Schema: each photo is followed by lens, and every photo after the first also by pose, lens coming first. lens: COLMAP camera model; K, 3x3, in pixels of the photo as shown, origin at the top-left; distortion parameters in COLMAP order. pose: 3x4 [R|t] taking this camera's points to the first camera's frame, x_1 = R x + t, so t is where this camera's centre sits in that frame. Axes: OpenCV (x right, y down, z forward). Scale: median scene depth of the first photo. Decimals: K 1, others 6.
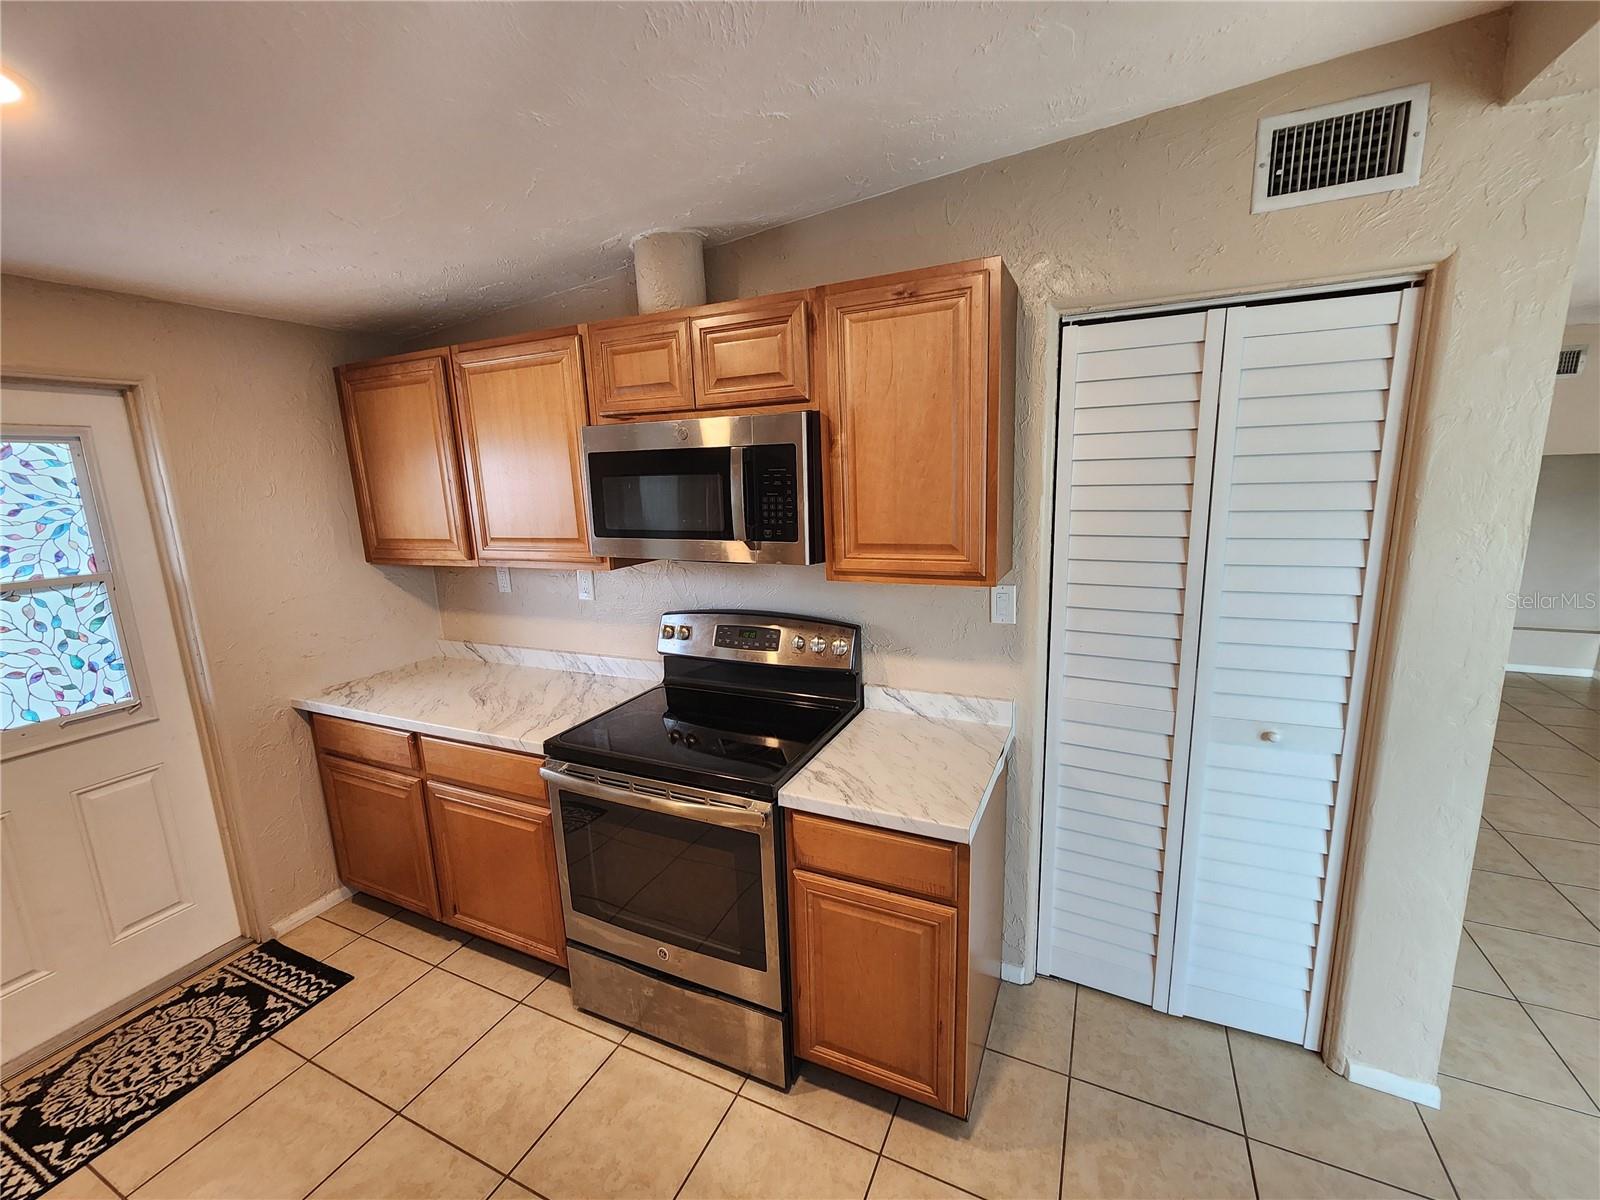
lens RADIAL K [[662.5, 0, 799.5], [0, 662.5, 598.3], [0, 0, 1]] dist [-0.000547, 0.001681]
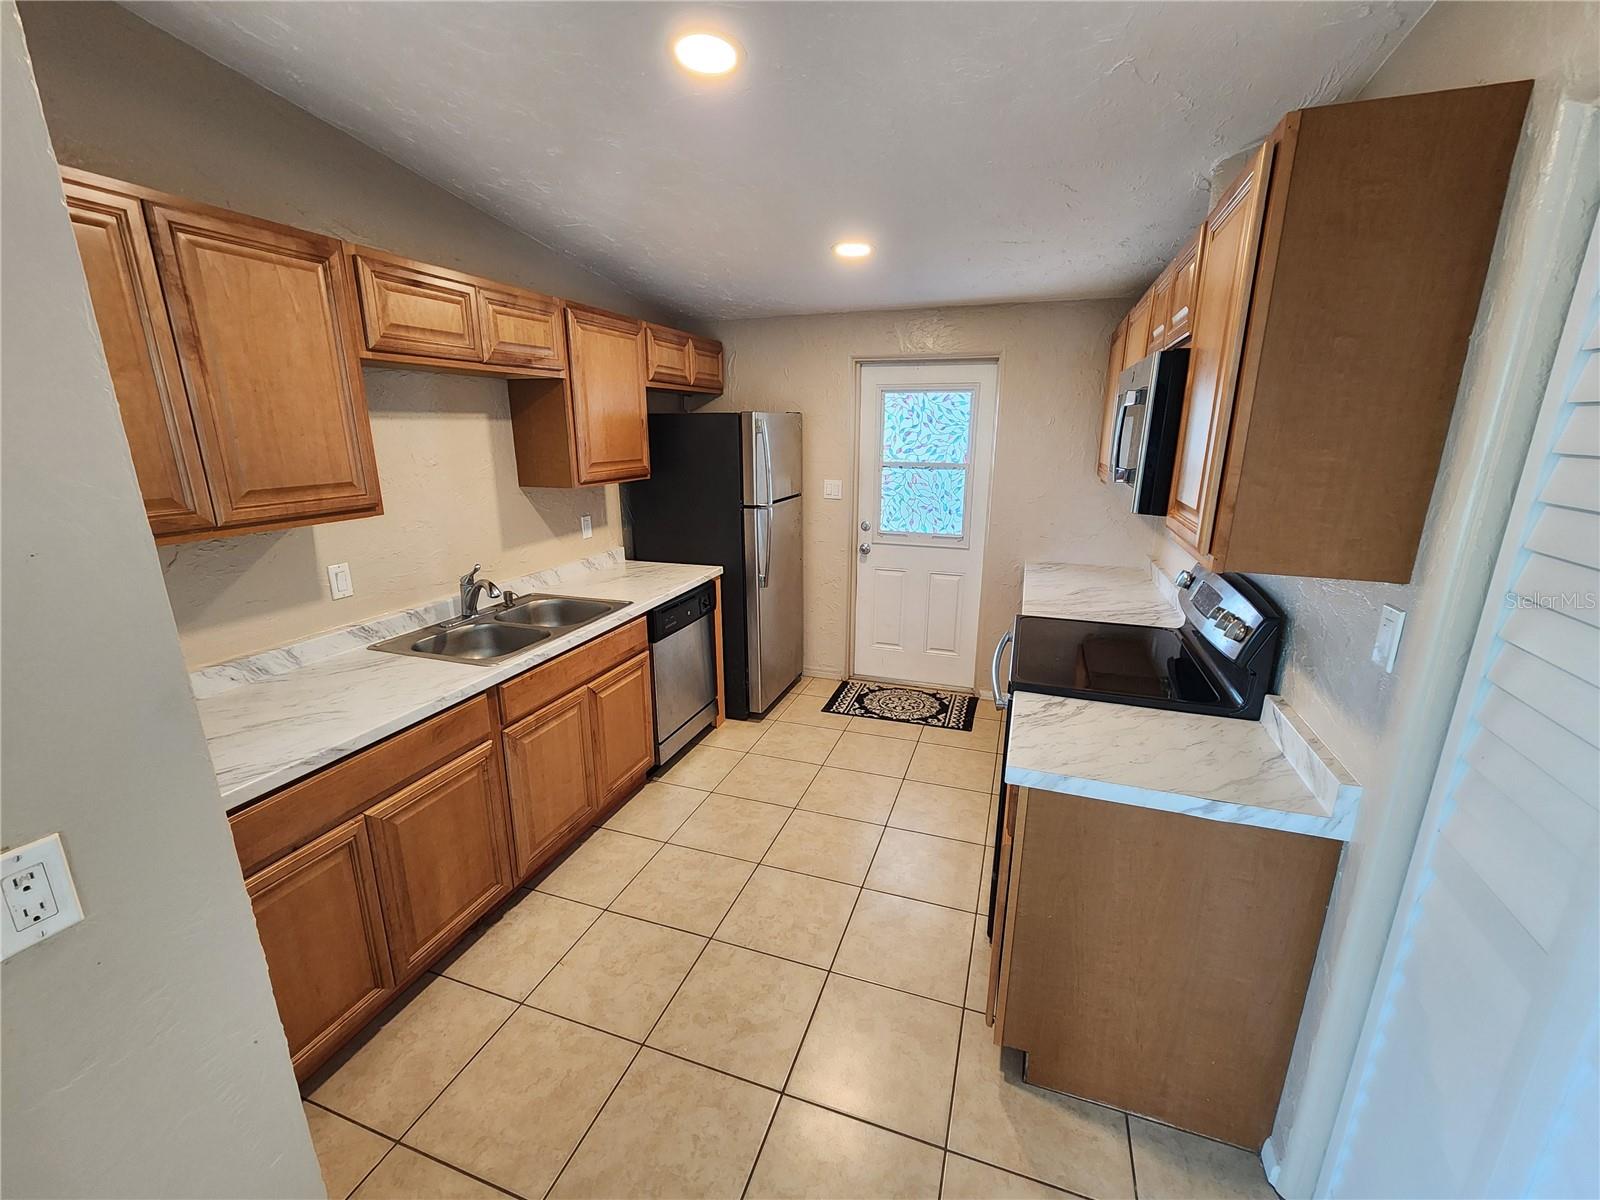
lens RADIAL K [[662.5, 0, 797.9], [0, 662.5, 599.5], [0, 0, 1]] dist [-0.000547, 0.001681]
pose [[0.096760, 0.285525, -0.953474, 0.802826], [-0.190477, 0.945575, 0.263830, -0.080307], [0.976911, 0.156086, 0.145880, 0.340466]]
